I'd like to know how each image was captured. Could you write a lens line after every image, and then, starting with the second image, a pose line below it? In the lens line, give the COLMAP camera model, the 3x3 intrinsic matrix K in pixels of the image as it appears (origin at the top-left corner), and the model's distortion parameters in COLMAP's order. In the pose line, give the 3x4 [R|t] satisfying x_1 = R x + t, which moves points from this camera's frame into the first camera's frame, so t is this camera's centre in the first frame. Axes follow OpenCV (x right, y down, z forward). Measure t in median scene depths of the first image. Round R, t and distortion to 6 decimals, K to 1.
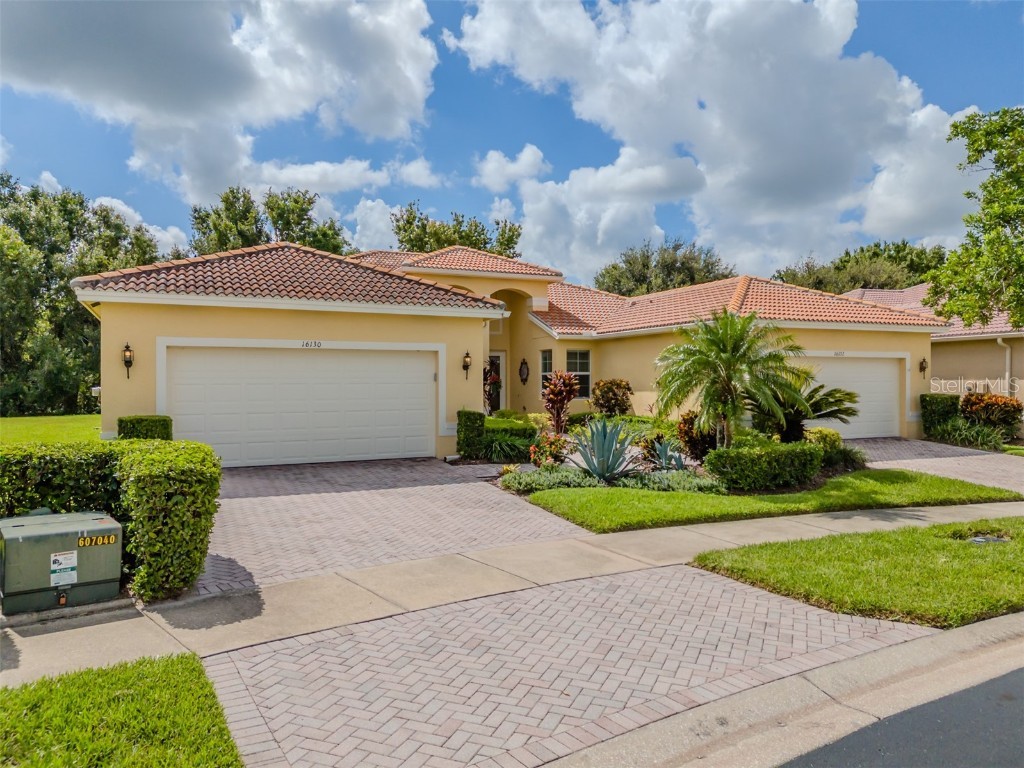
lens RADIAL K [[746.1, 0, 507.5], [0, 746.1, 389.7], [0, 0, 1]] dist [0.076603, -0.079275]
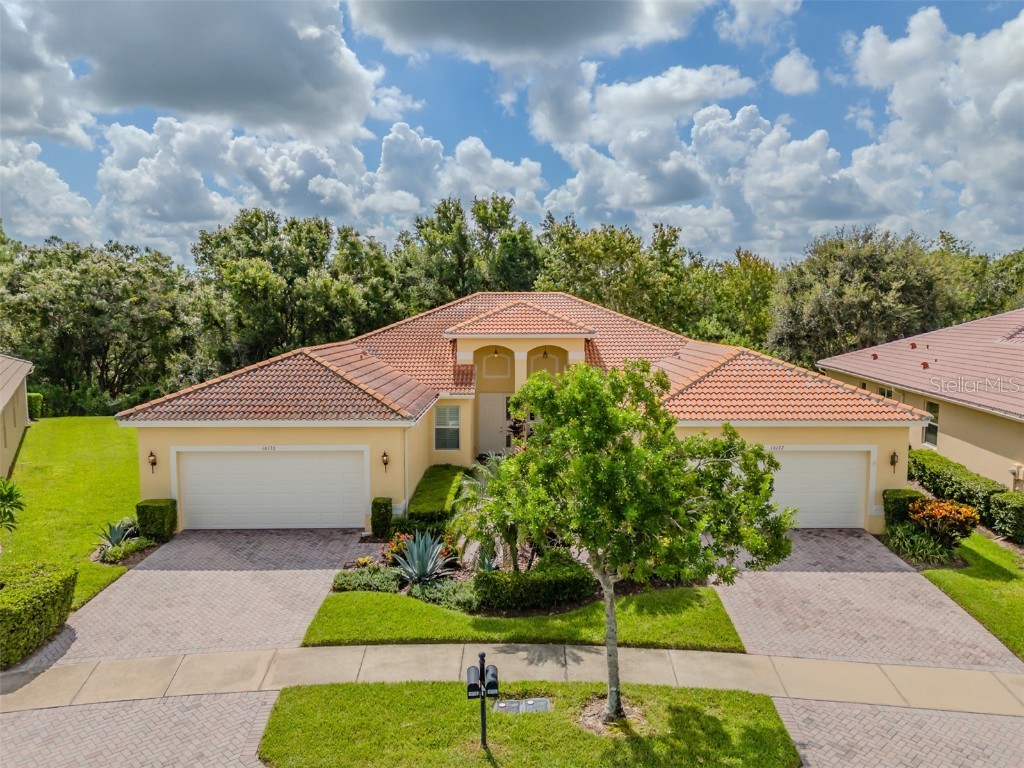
lens RADIAL K [[757.8, 0, 510.1], [0, 757.8, 394.7], [0, 0, 1]] dist [0.061034, -0.058570]
pose [[0.910980, 0.044953, -0.409995, 0.689479], [-0.004108, 0.994982, 0.099965, -0.286562], [0.412431, -0.089382, 0.906593, -0.098118]]
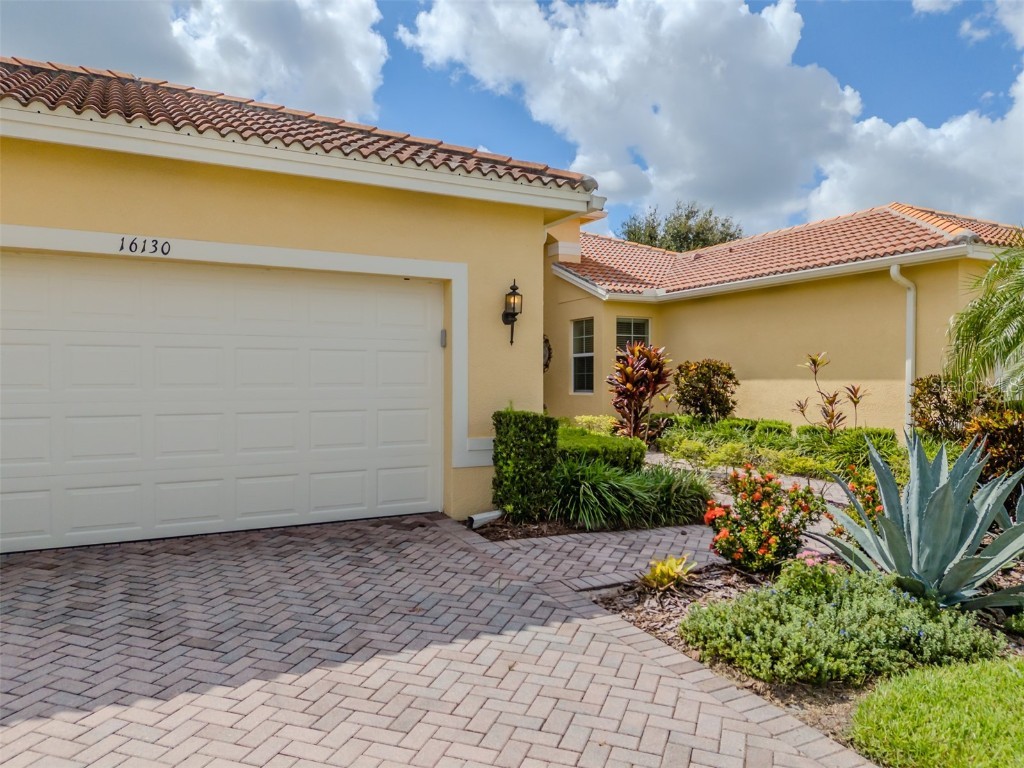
lens RADIAL K [[746.1, 0, 507.5], [0, 746.1, 389.7], [0, 0, 1]] dist [0.076603, -0.079275]
pose [[0.998165, 0.001317, 0.060533, -0.086664], [-0.001329, 0.999999, 0.000160, 0.014817], [-0.060533, -0.000240, 0.998166, 0.547552]]
